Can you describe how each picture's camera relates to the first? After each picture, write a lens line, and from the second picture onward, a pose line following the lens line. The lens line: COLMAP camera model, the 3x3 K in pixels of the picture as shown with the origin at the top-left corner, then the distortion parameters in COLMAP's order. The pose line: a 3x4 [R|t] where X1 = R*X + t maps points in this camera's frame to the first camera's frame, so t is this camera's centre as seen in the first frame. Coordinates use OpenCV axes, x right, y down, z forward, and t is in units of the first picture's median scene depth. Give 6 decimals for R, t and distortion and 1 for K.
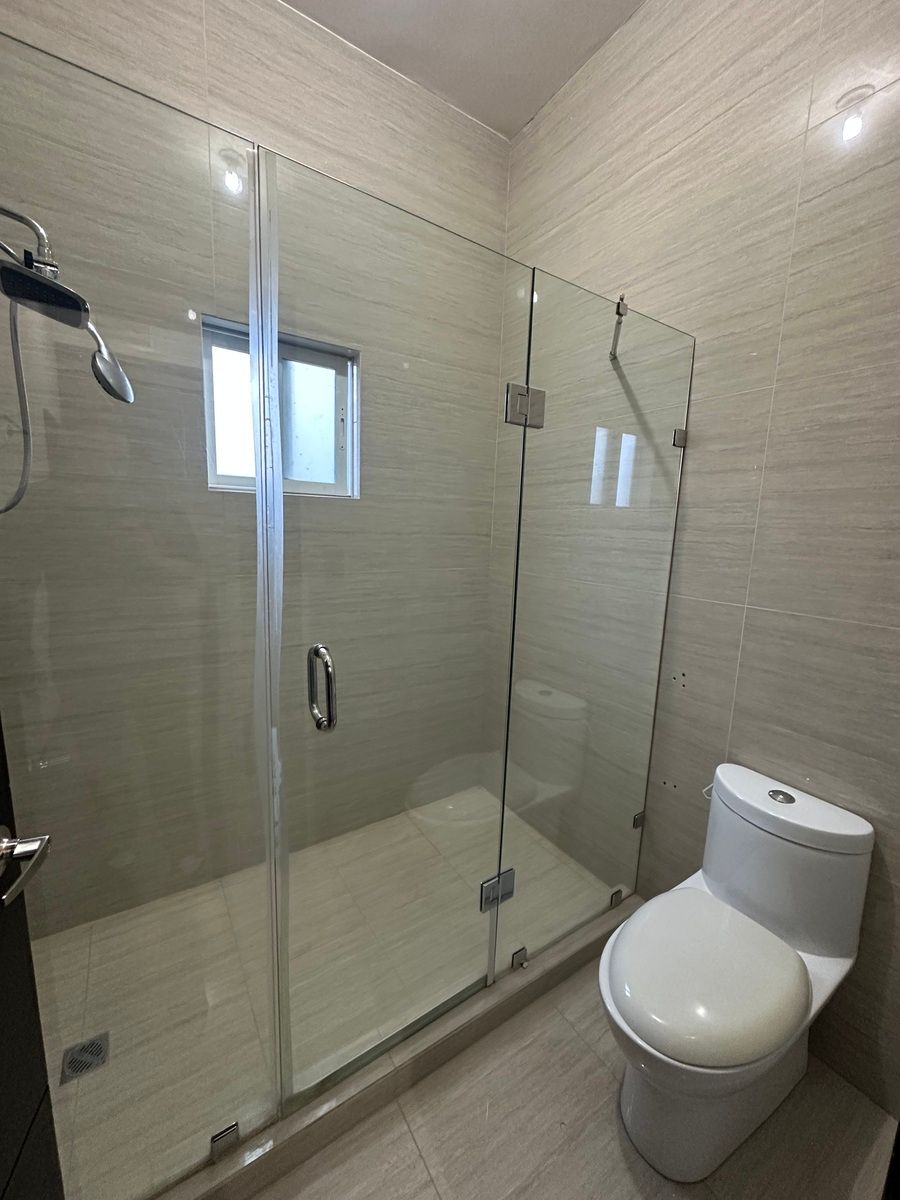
lens RADIAL K [[480.1, 0, 449.5], [0, 480.1, 595.1], [0, 0, 1]] dist [-0.000720, 0.000417]
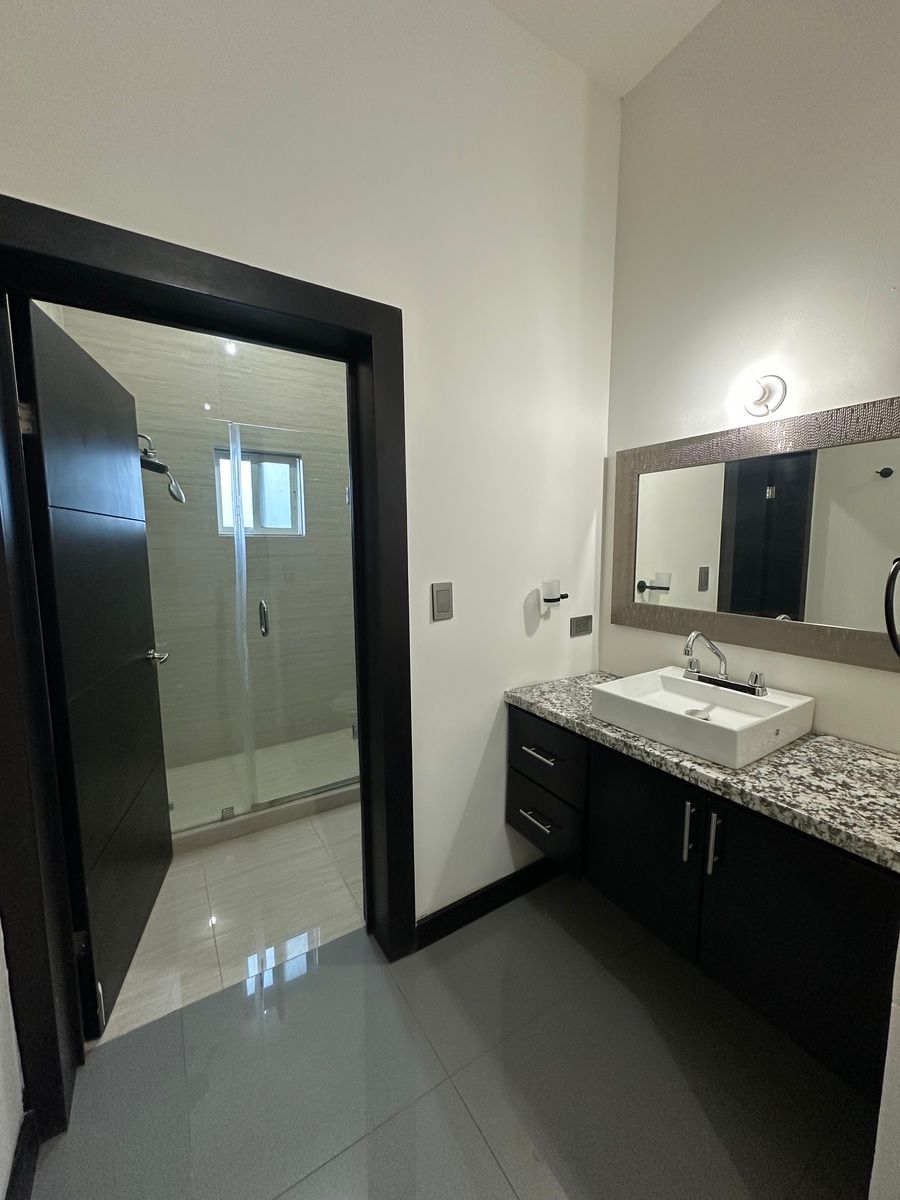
lens RADIAL K [[480.1, 0, 452.8], [0, 480.1, 602.9], [0, 0, 1]] dist [-0.000720, 0.000417]
pose [[0.998849, -0.039240, -0.027588, 0.409083], [0.037969, 0.998257, -0.045174, 0.147428], [0.029312, 0.044075, 0.998598, -0.752714]]
